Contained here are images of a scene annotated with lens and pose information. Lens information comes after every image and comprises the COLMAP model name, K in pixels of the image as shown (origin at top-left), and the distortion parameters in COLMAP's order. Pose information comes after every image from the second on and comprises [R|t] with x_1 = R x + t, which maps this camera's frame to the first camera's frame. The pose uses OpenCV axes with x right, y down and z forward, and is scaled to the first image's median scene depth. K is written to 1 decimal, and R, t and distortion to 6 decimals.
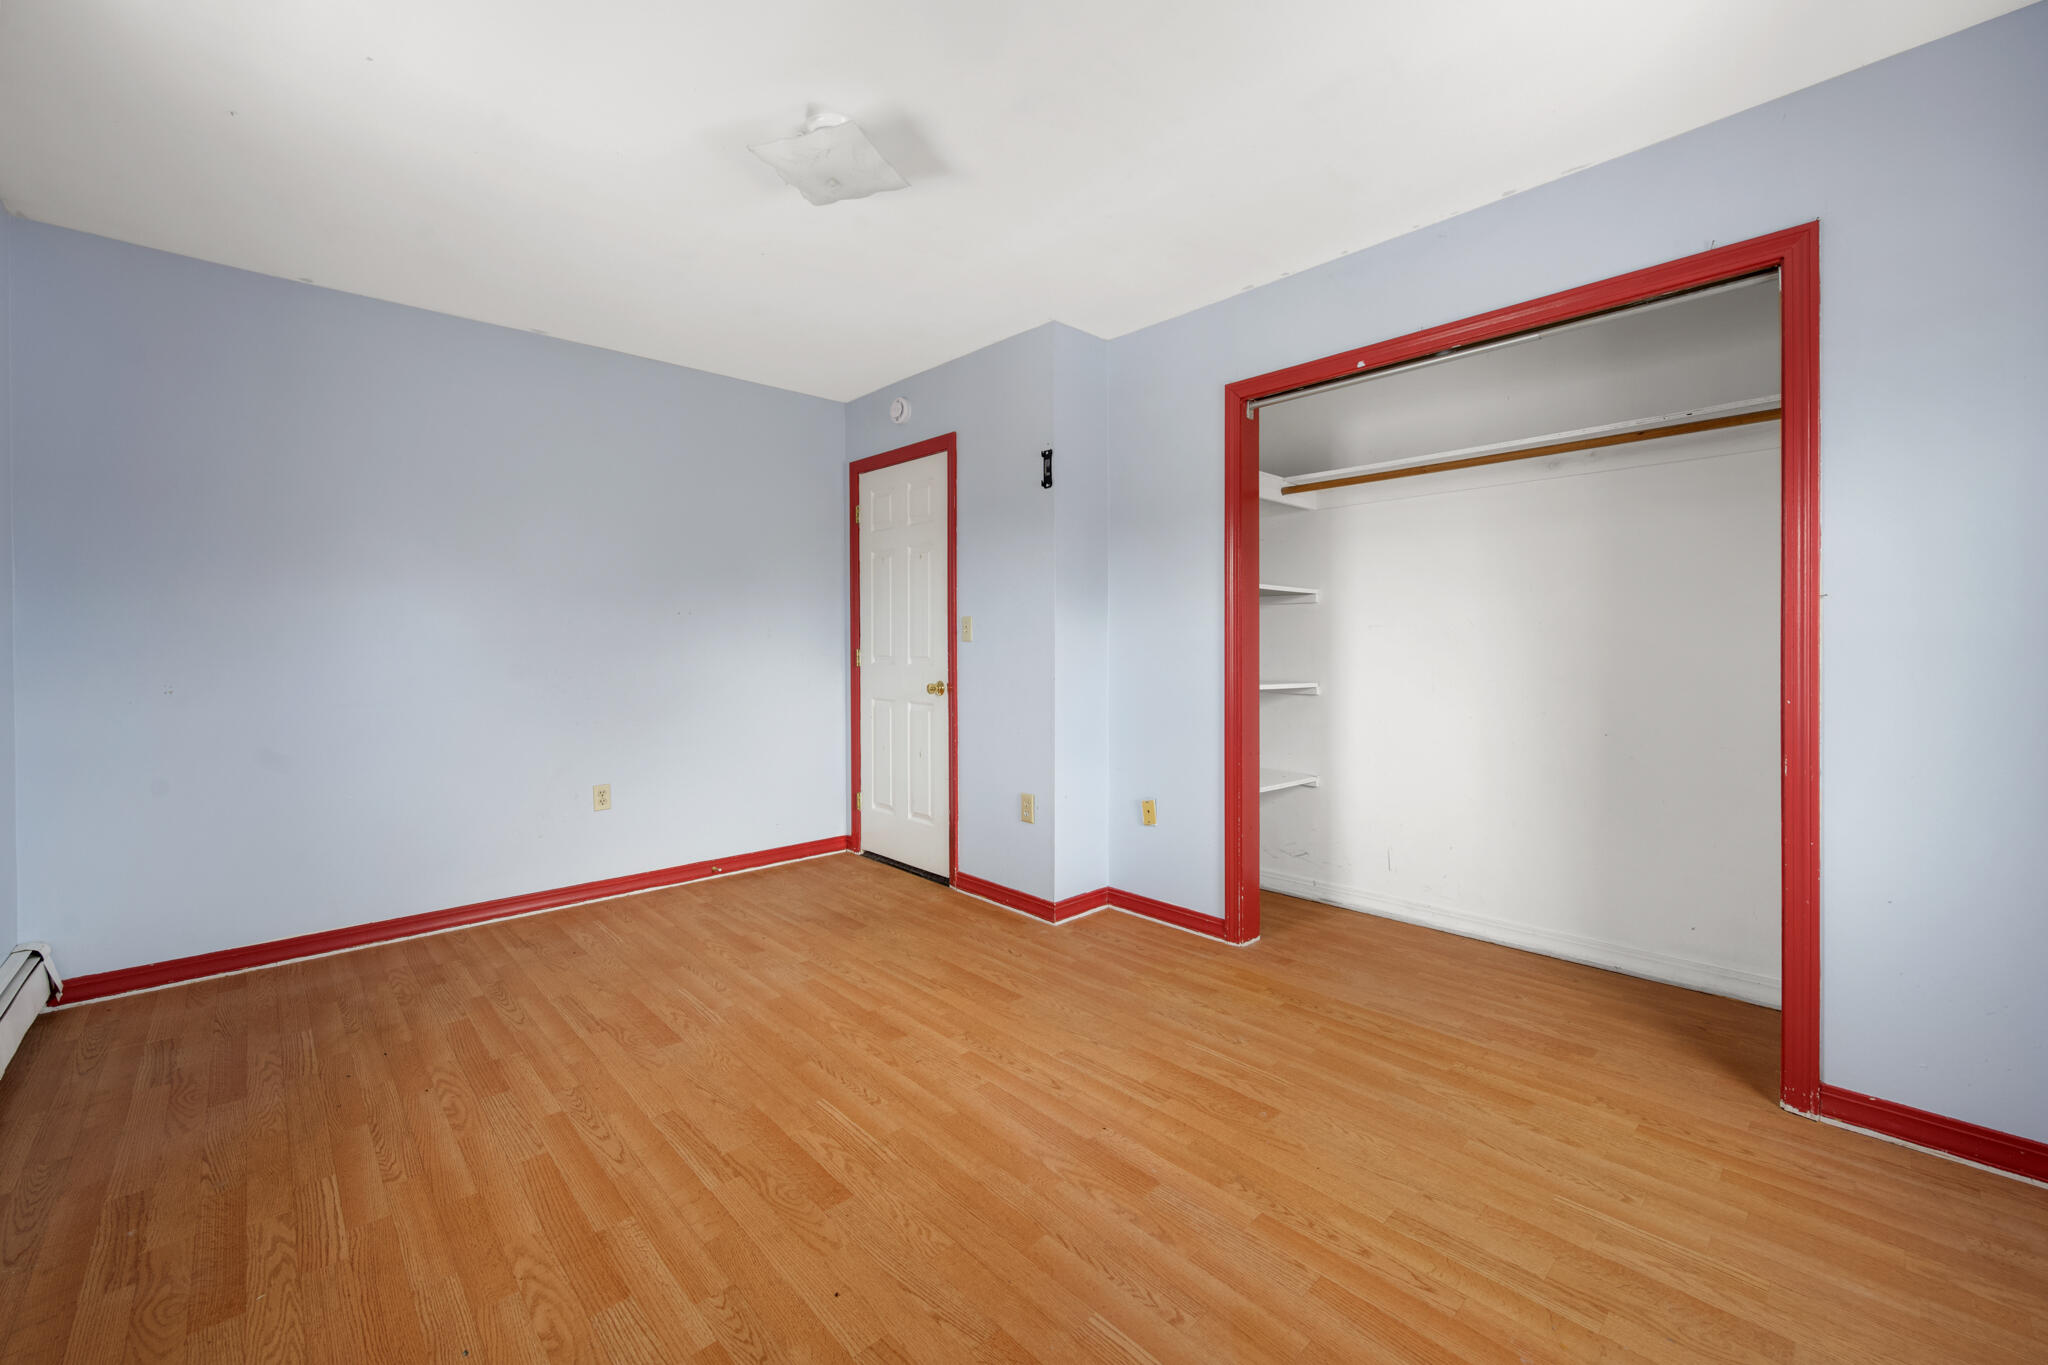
lens RADIAL K [[842.9, 0, 1025.2], [0, 842.9, 602.8], [0, 0, 1]] dist [-0.009216, 0.006457]
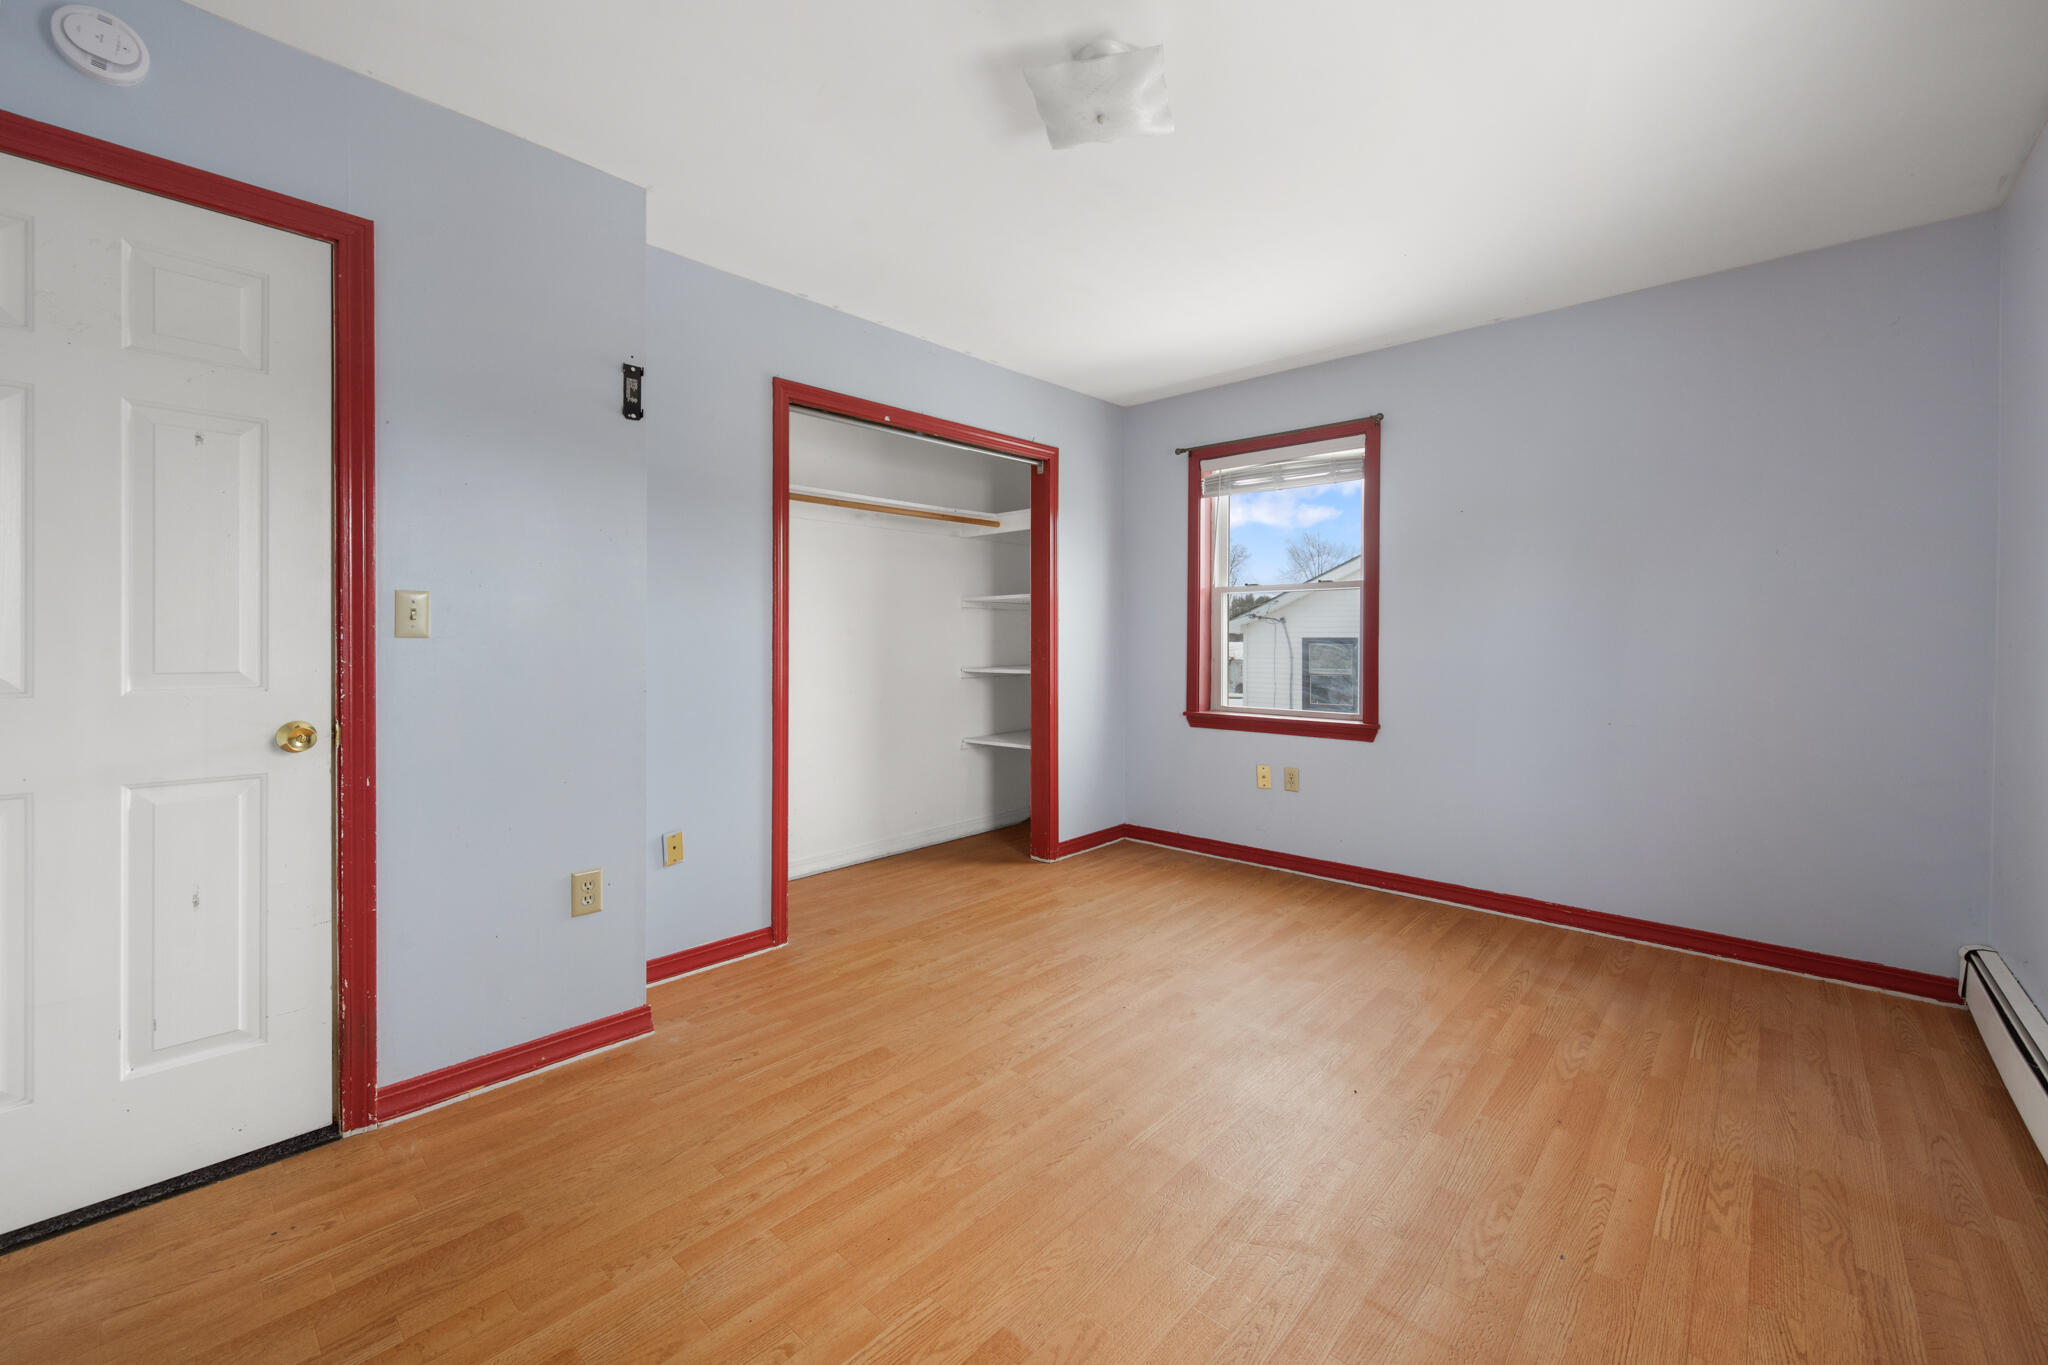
lens RADIAL K [[828.9, 0, 1027.7], [0, 828.9, 642.6], [0, 0, 1]] dist [0.001602, 0.000181]
pose [[-0.089199, 0.003022, 0.996009, -0.839954], [-0.045258, 0.998950, -0.007084, 0.045429], [-0.994985, -0.045710, -0.088969, 0.905135]]
